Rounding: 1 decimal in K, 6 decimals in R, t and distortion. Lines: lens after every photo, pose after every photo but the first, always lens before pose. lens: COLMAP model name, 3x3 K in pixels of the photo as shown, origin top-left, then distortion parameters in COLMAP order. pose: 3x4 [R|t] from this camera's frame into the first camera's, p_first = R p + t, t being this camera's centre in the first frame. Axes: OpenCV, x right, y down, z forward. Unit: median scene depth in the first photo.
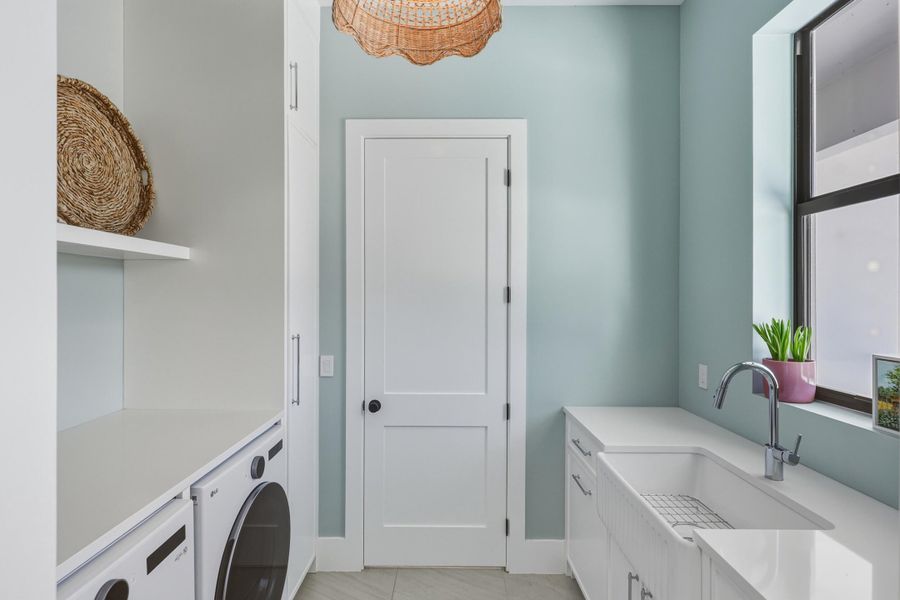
lens RADIAL K [[488.6, 0, 451.5], [0, 488.6, 295.0], [0, 0, 1]] dist [-0.001983, -0.000225]
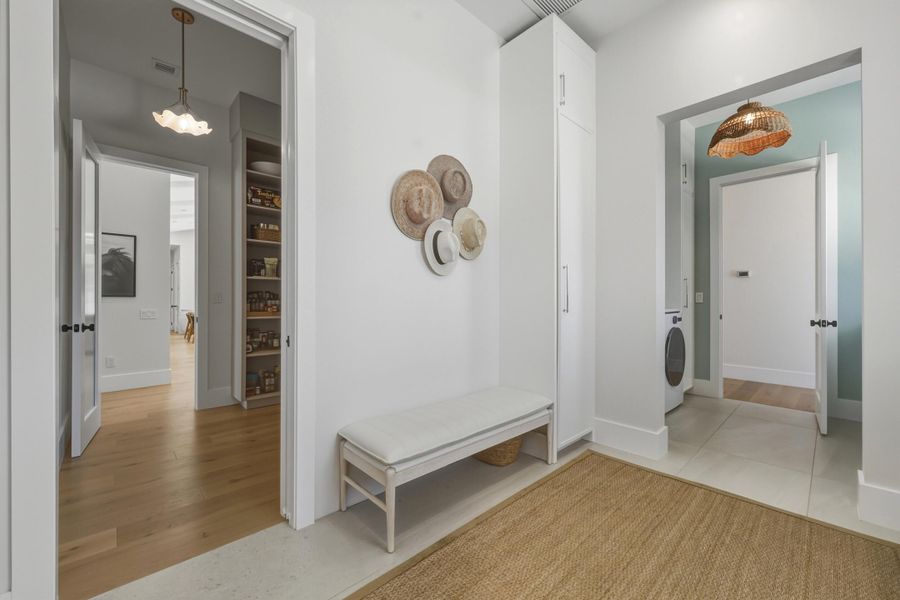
lens RADIAL K [[356.4, 0, 448.4], [0, 356.4, 300.2], [0, 0, 1]] dist [0.000532, -0.000016]
pose [[0.682824, -0.000875, -0.730583, 0.188008], [0.002589, 0.999996, 0.001223, 0.213824], [0.730579, -0.002726, 0.682823, -1.203736]]
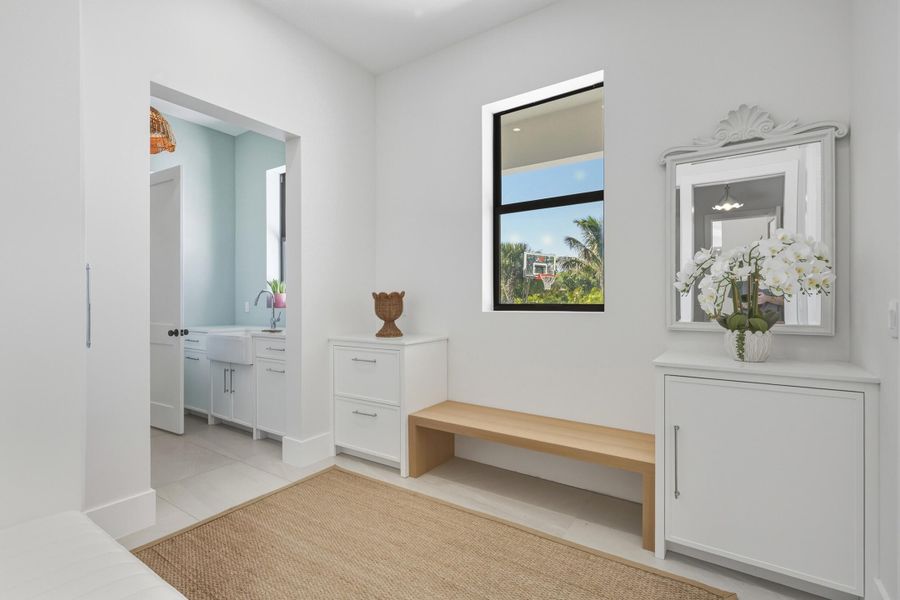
lens RADIAL K [[411.2, 0, 448.6], [0, 411.2, 302.6], [0, 0, 1]] dist [-0.000944, 0.000022]
pose [[0.567326, 0.001645, 0.823492, -0.667024], [0.005565, 0.999968, -0.005832, 0.197993], [-0.823475, 0.007892, 0.567298, -1.090964]]
